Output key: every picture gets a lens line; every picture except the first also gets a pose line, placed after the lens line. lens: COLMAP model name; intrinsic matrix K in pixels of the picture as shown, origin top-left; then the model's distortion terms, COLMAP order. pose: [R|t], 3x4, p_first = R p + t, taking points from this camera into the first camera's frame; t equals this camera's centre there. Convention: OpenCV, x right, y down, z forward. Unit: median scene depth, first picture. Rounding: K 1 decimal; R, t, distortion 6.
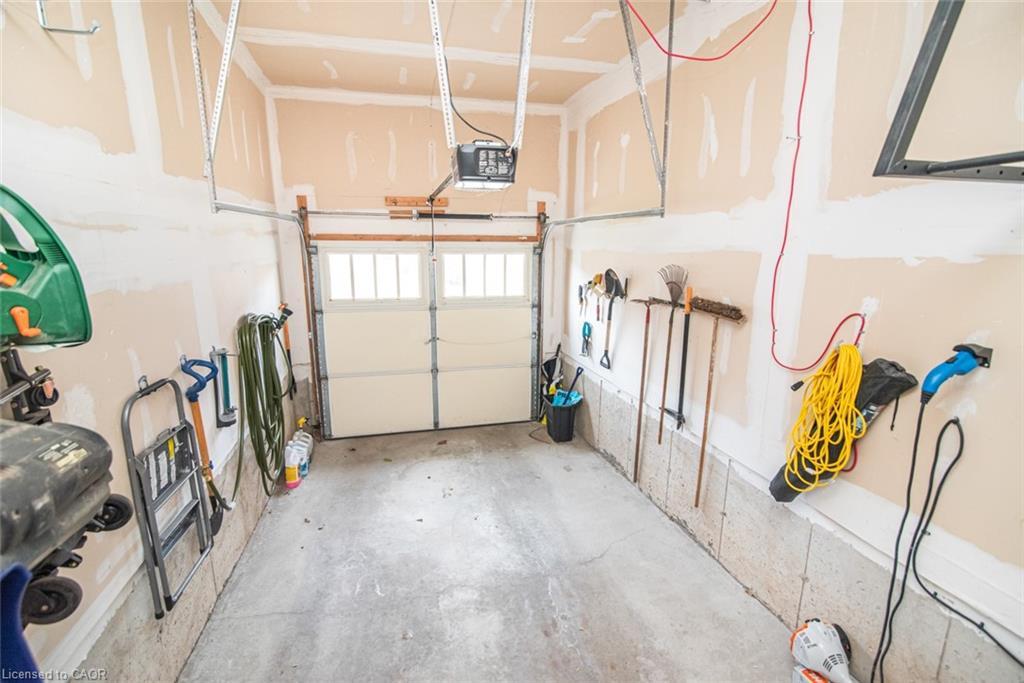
lens RADIAL K [[465.1, 0, 512.0], [0, 465.1, 341.5], [0, 0, 1]] dist [-0.022856, -0.000072]
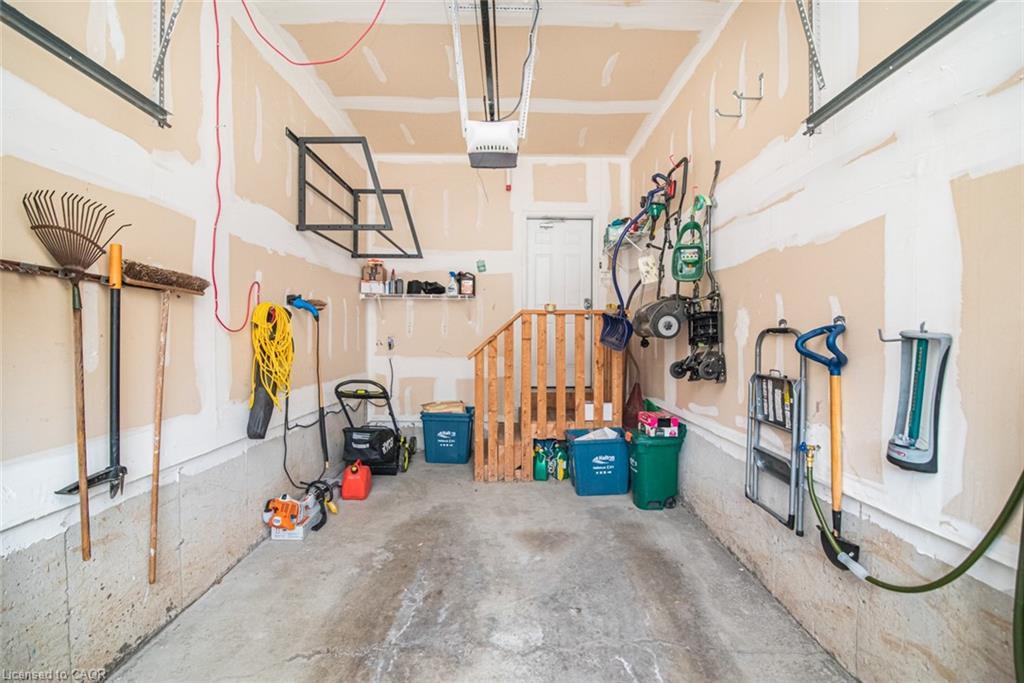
lens RADIAL K [[465.1, 0, 512.0], [0, 465.1, 341.5], [0, 0, 1]] dist [-0.022856, -0.000072]
pose [[-0.970915, -0.007793, 0.239297, -0.294113], [0.044468, 0.976211, 0.212214, -0.110335], [-0.235258, 0.216683, -0.947472, 1.656825]]
